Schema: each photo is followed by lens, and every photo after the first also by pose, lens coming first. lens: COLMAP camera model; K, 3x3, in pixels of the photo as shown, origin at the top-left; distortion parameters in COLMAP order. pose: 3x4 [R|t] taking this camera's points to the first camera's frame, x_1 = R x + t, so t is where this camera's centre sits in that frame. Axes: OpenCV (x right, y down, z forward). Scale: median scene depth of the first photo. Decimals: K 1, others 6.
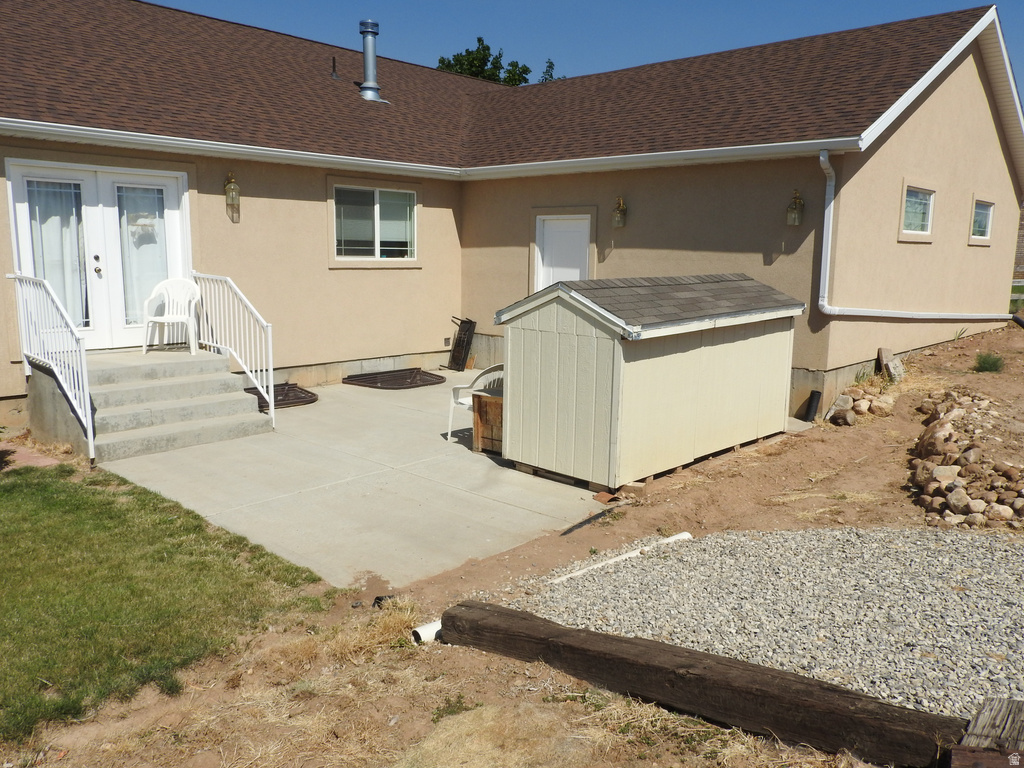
lens RADIAL K [[820.7, 0, 509.2], [0, 820.7, 383.4], [0, 0, 1]] dist [0.014151, -0.013861]
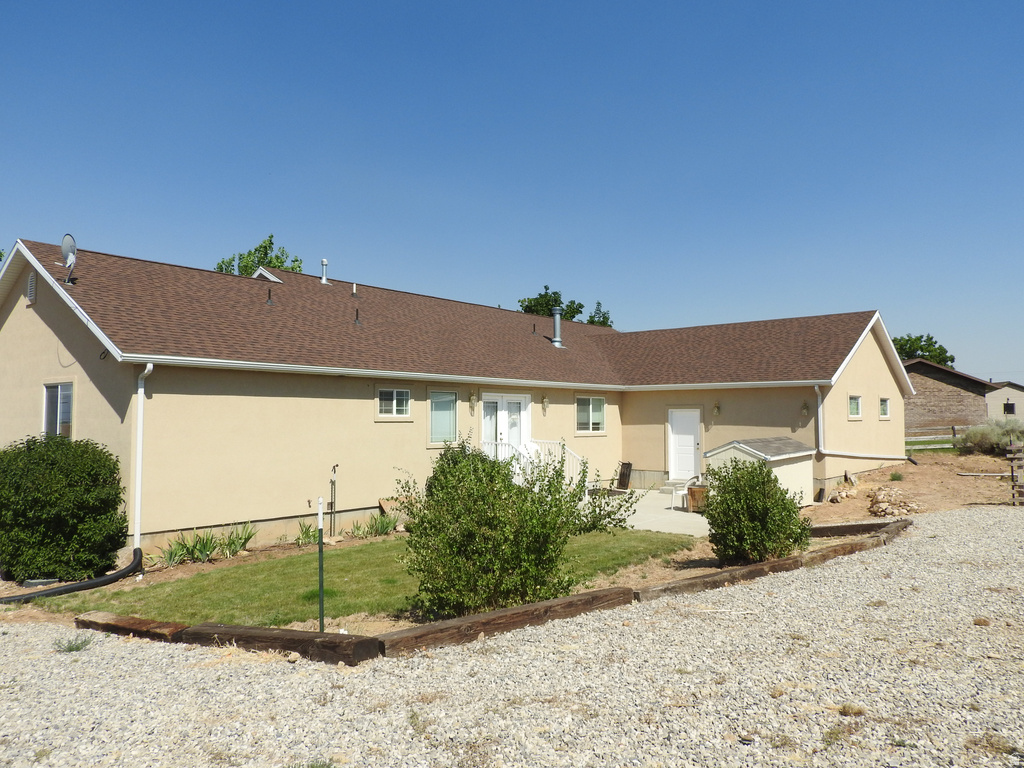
lens RADIAL K [[720.3, 0, 515.2], [0, 720.3, 384.2], [0, 0, 1]] dist [-0.000031, 0.002897]
pose [[0.999095, -0.010562, 0.041193, -0.438432], [0.018851, 0.978293, -0.206368, 0.098561], [-0.038119, 0.206957, 0.977607, -0.767380]]
